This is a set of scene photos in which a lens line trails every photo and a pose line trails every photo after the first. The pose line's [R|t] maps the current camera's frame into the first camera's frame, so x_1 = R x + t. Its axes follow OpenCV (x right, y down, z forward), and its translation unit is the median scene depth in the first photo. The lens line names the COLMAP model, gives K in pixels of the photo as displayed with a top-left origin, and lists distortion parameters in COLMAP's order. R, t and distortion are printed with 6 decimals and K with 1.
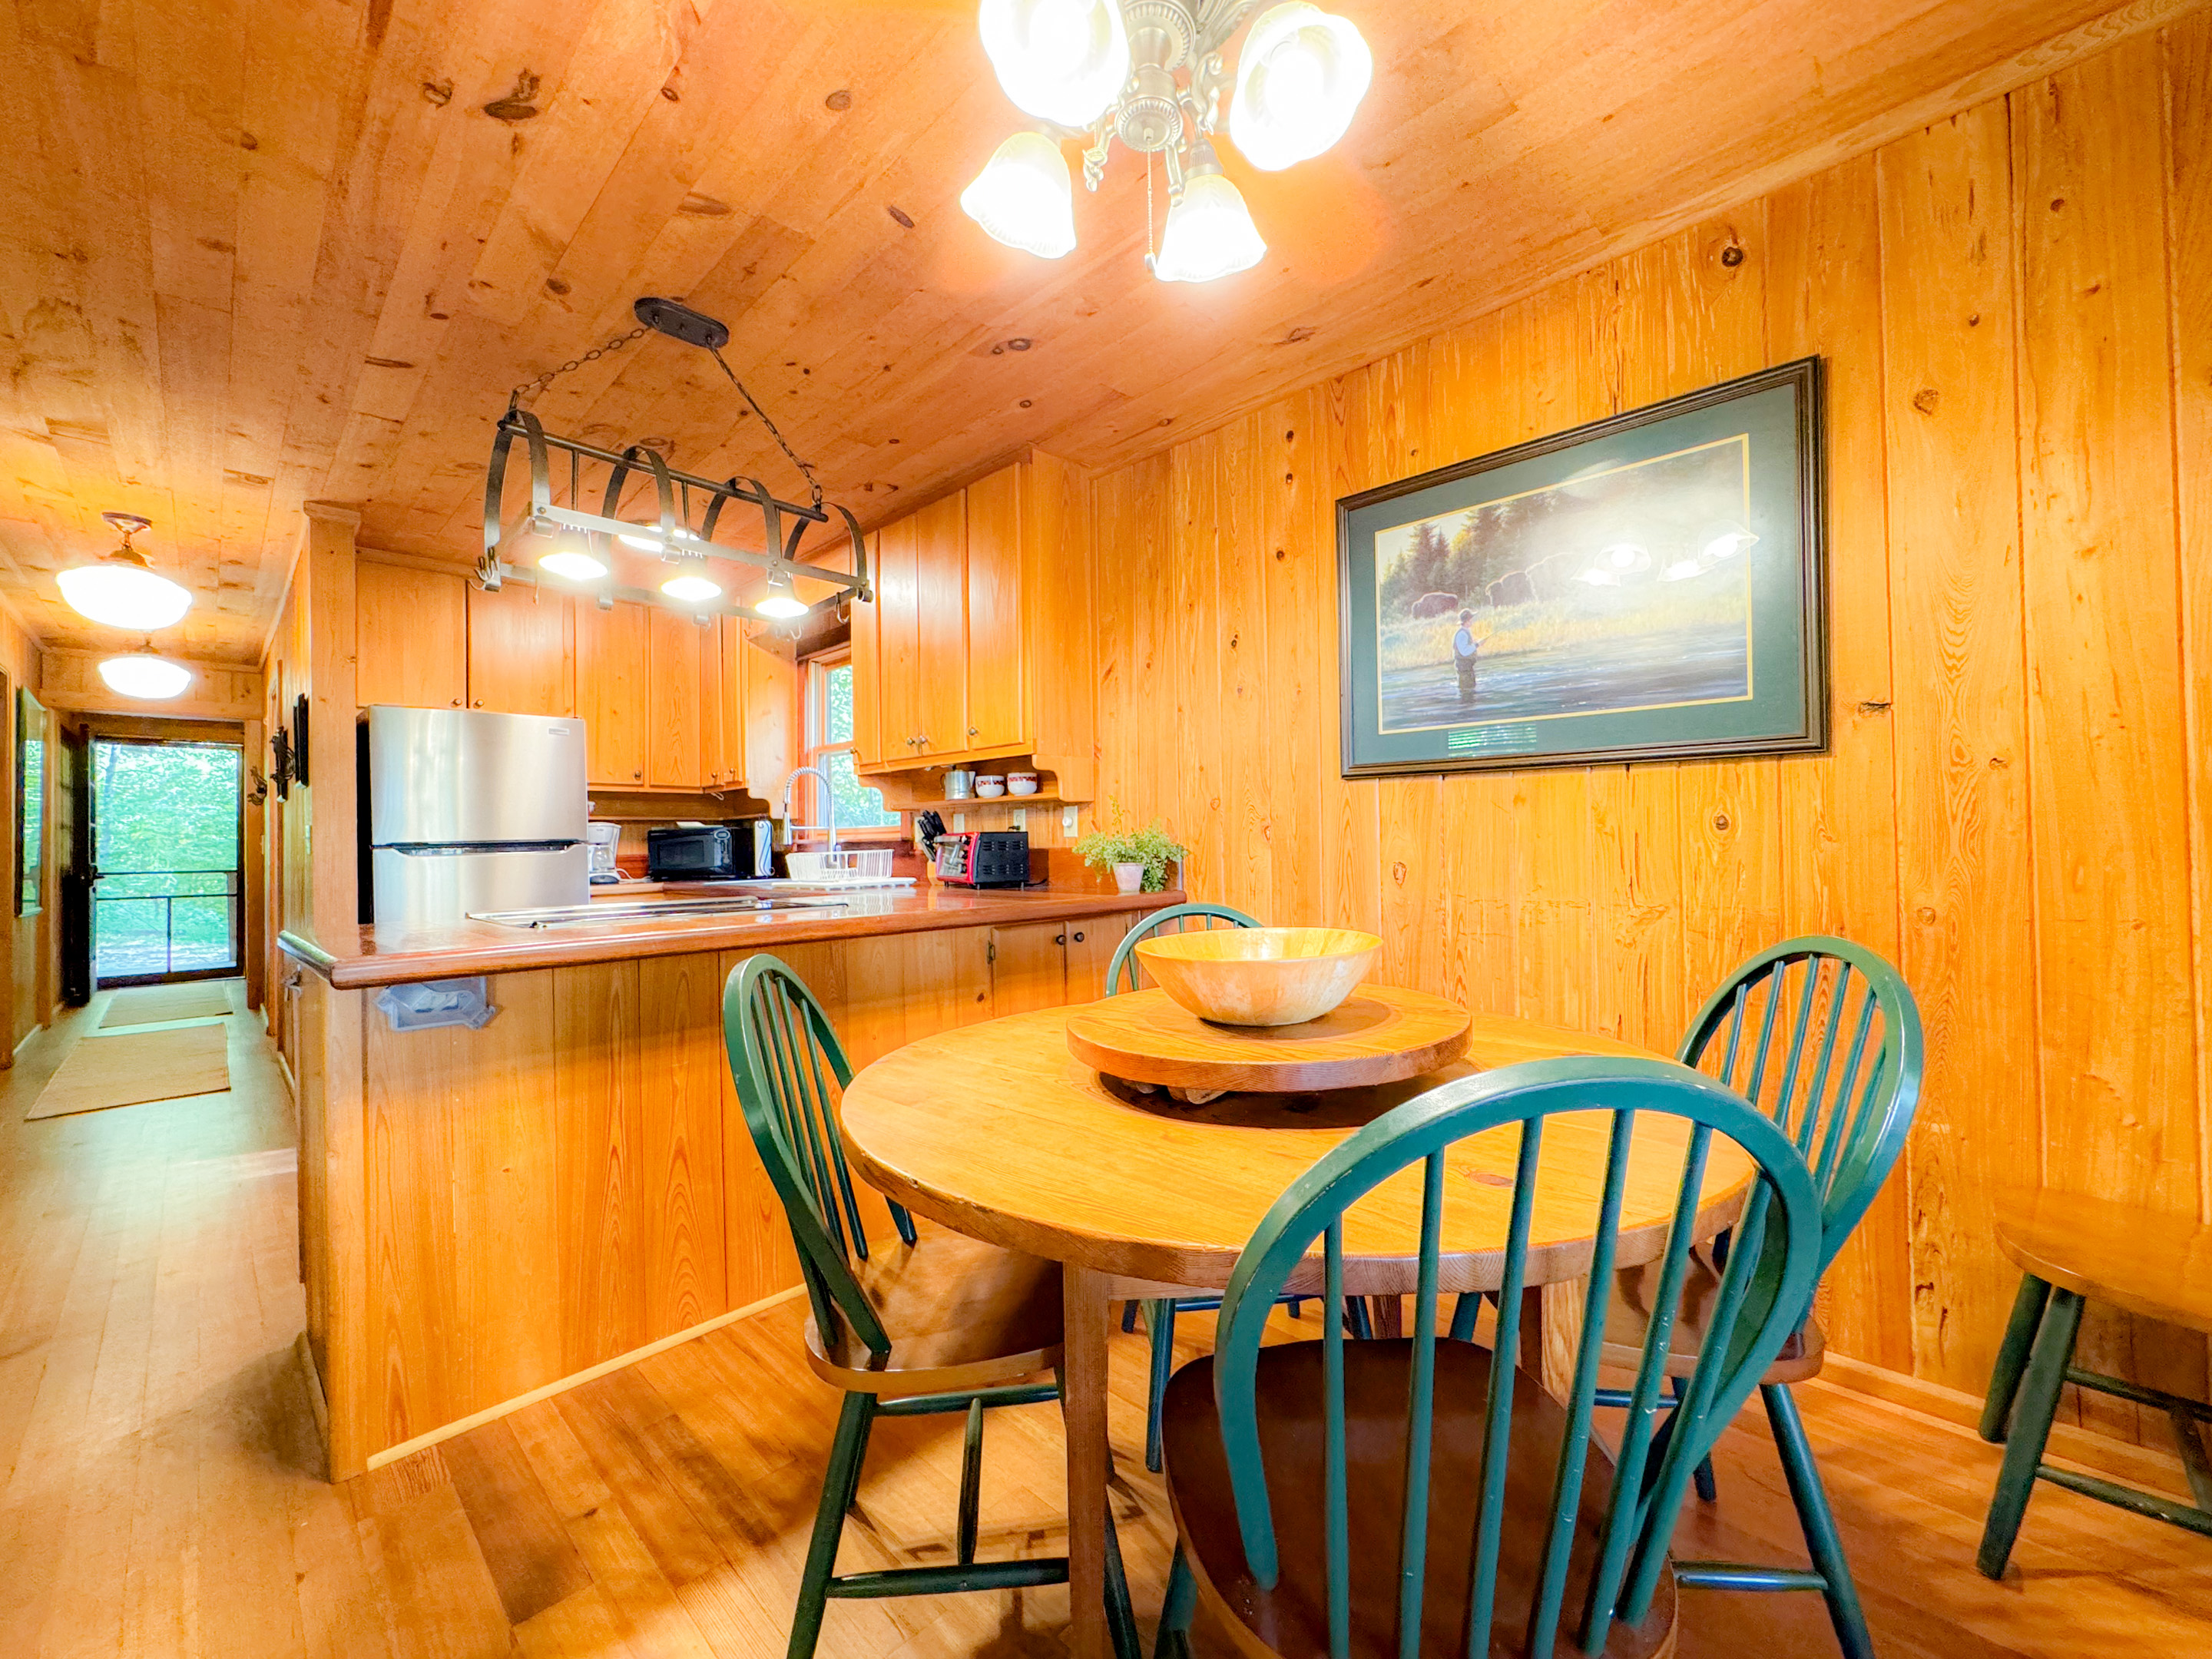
lens RADIAL K [[887.0, 0, 1111.4], [0, 887.0, 826.1], [0, 0, 1]] dist [-0.001497, 0.000019]
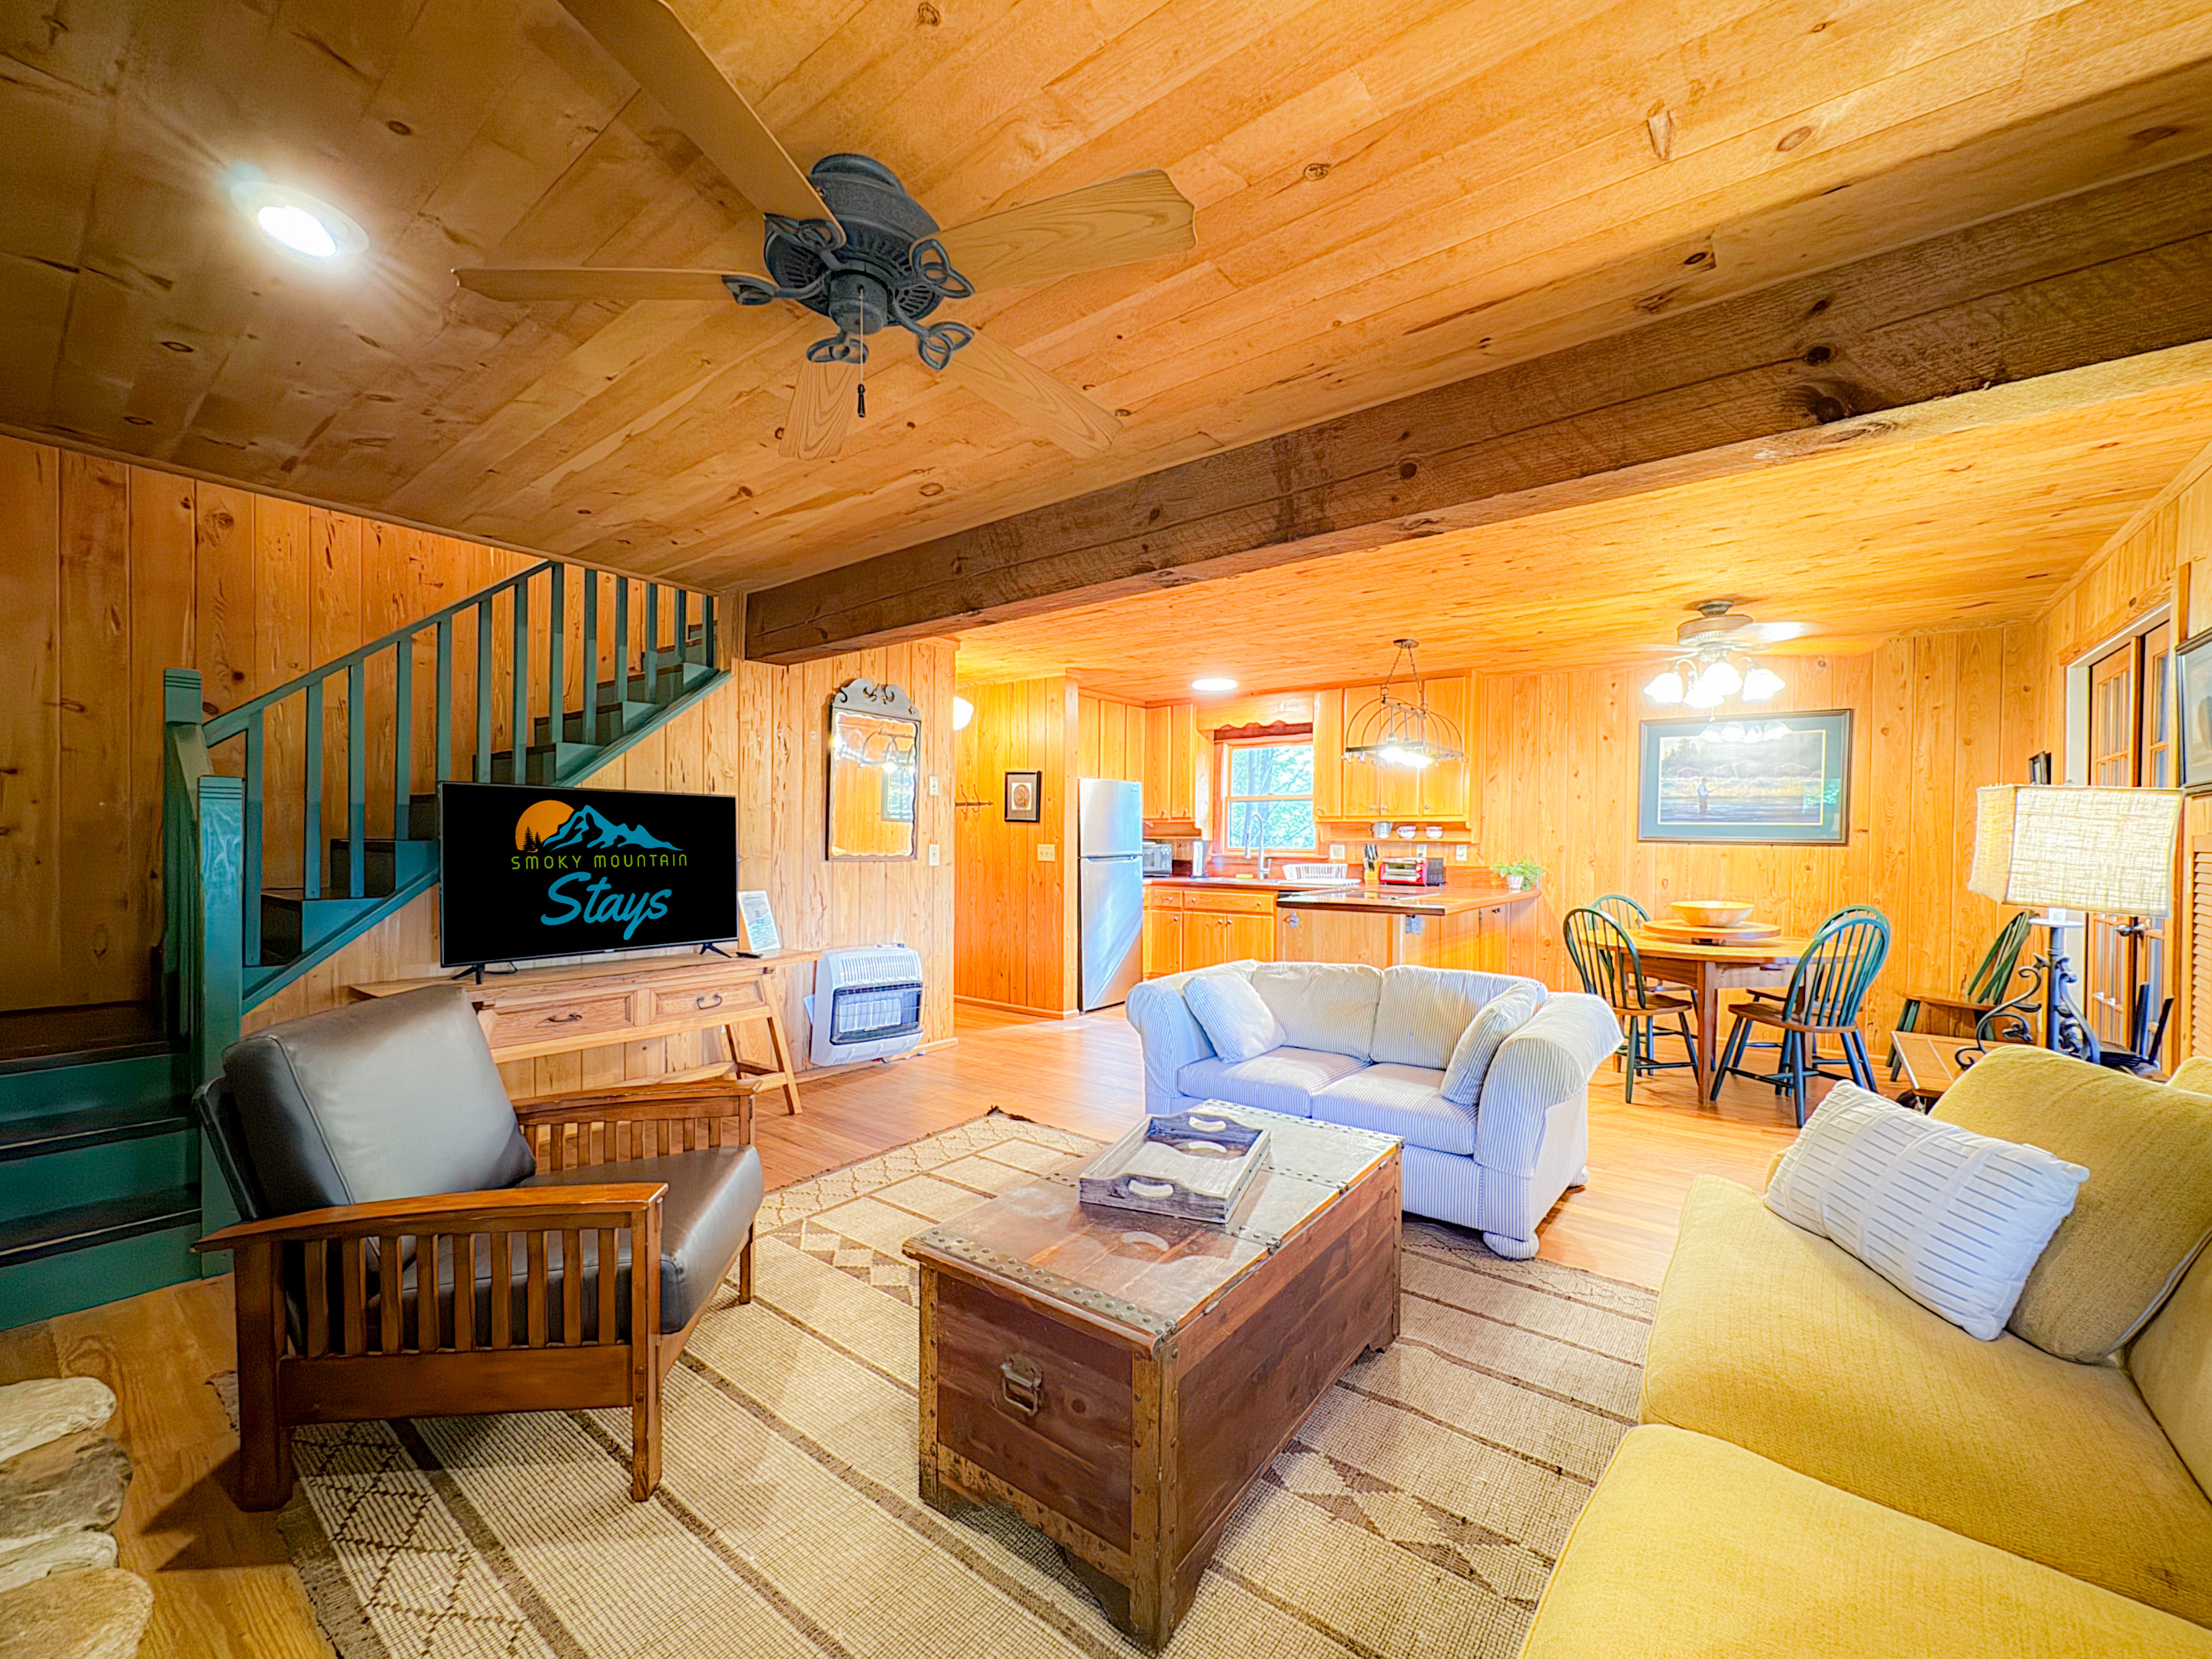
lens RADIAL K [[887.0, 0, 1130.9], [0, 887.0, 852.5], [0, 0, 1]] dist [-0.001497, 0.000019]
pose [[0.992469, 0.021844, 0.120536, -0.959274], [-0.025650, 0.999217, 0.030117, -0.043978], [-0.119783, -0.032982, 0.992252, -0.822232]]
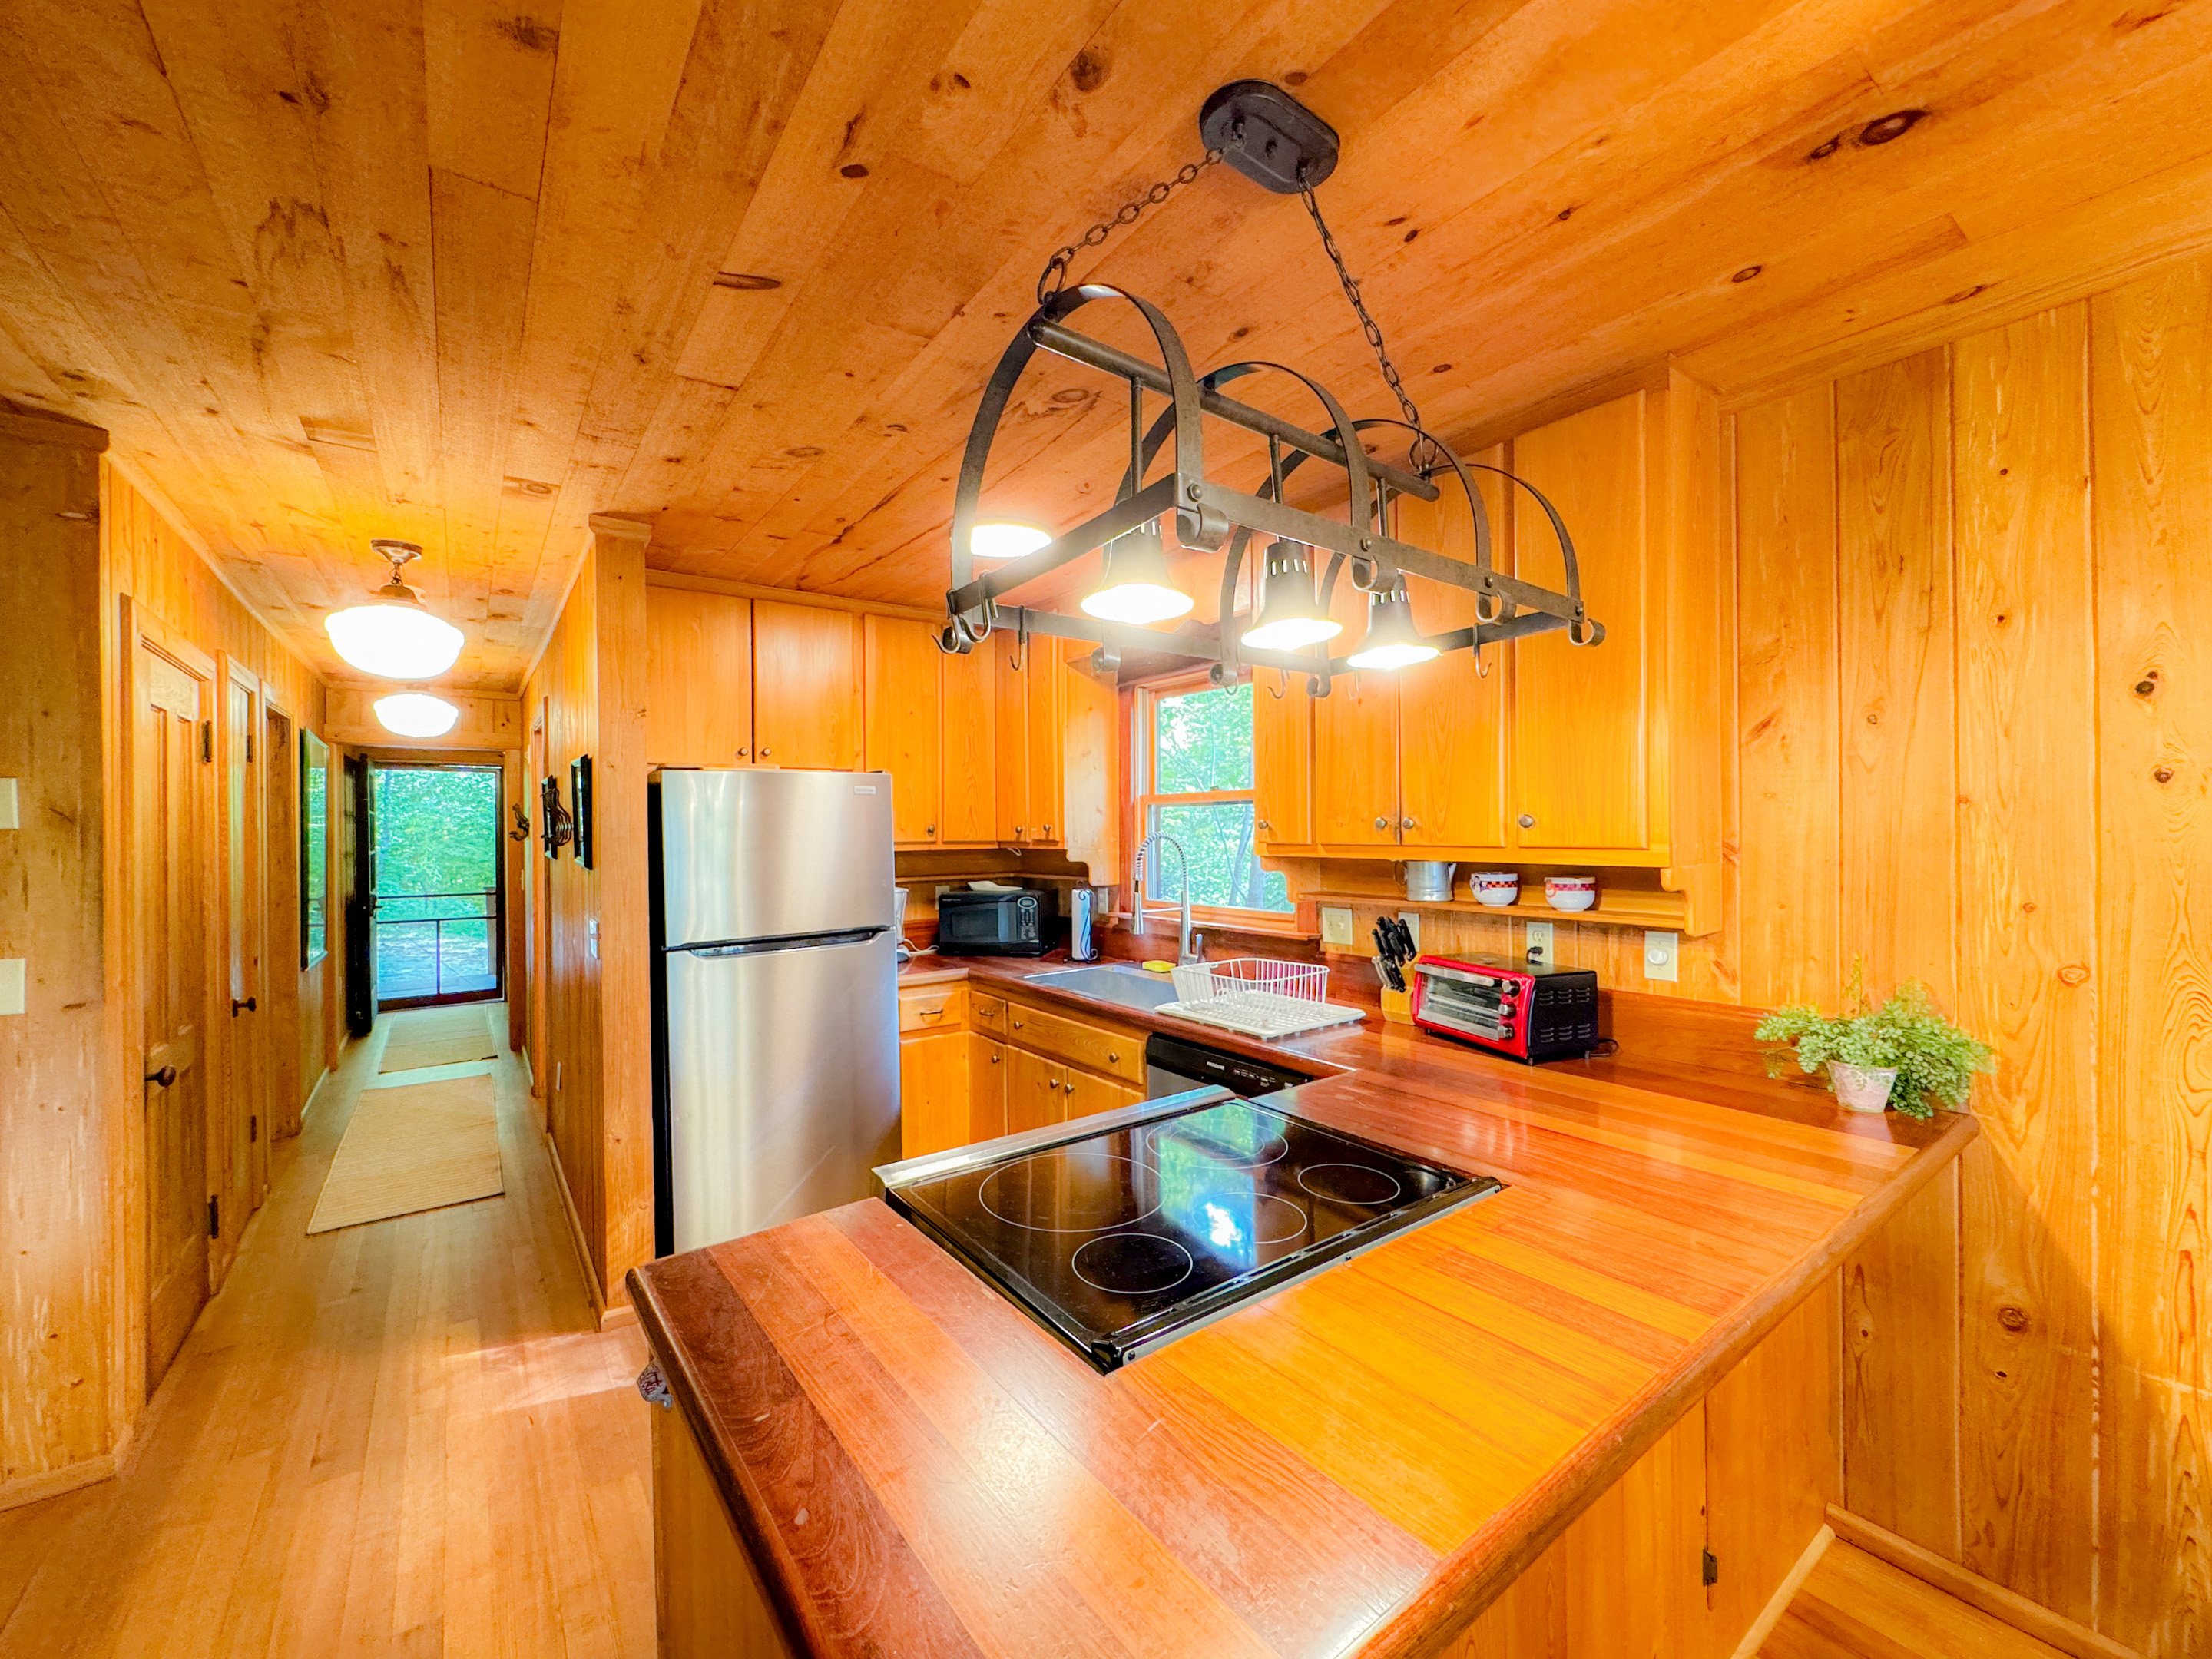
lens RADIAL K [[887.0, 0, 1113.6], [0, 887.0, 825.9], [0, 0, 1]] dist [-0.001497, 0.000019]
pose [[0.986908, 0.006405, -0.161159, -0.317024], [-0.003912, 0.999868, 0.015782, -0.102064], [0.161239, -0.014945, 0.986802, 0.288379]]
